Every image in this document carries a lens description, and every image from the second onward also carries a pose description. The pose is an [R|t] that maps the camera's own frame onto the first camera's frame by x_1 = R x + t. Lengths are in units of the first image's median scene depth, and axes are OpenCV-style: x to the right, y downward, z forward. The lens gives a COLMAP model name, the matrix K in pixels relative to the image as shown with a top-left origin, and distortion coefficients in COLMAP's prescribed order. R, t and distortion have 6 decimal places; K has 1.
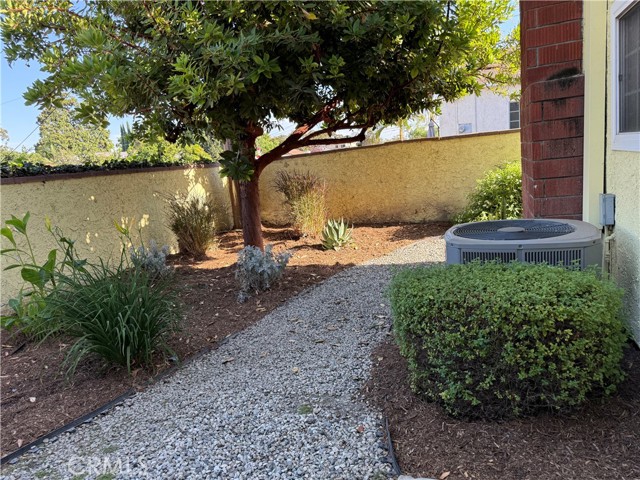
lens RADIAL K [[444.2, 0, 320.0], [0, 444.2, 240.0], [0, 0, 1]] dist [0.069146, -0.071871]
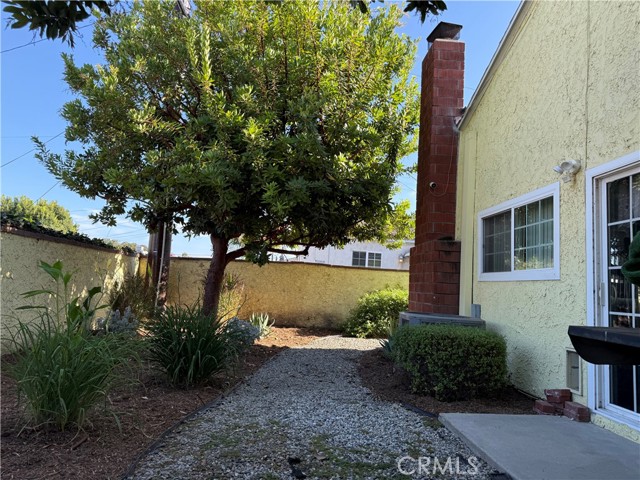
lens RADIAL K [[444.2, 0, 320.0], [0, 444.2, 240.0], [0, 0, 1]] dist [0.069146, -0.071871]
pose [[0.901948, 0.193905, 0.385864, -0.408540], [-0.076572, 0.951175, -0.299002, 0.142792], [-0.425002, 0.240138, 0.872758, -0.237056]]
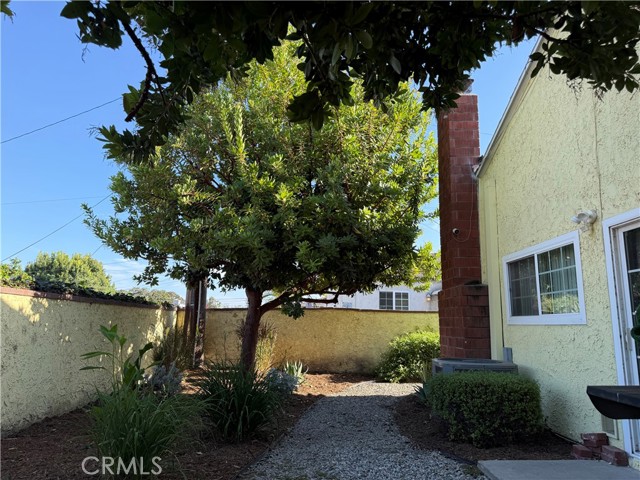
lens RADIAL K [[445.2, 0, 318.8], [0, 445.2, 248.5], [0, 0, 1]] dist [0.050692, -0.040221]
pose [[0.930588, 0.171854, 0.323221, -0.451173], [-0.047687, 0.932341, -0.358422, 0.129730], [-0.362948, 0.318130, 0.875821, -0.292693]]
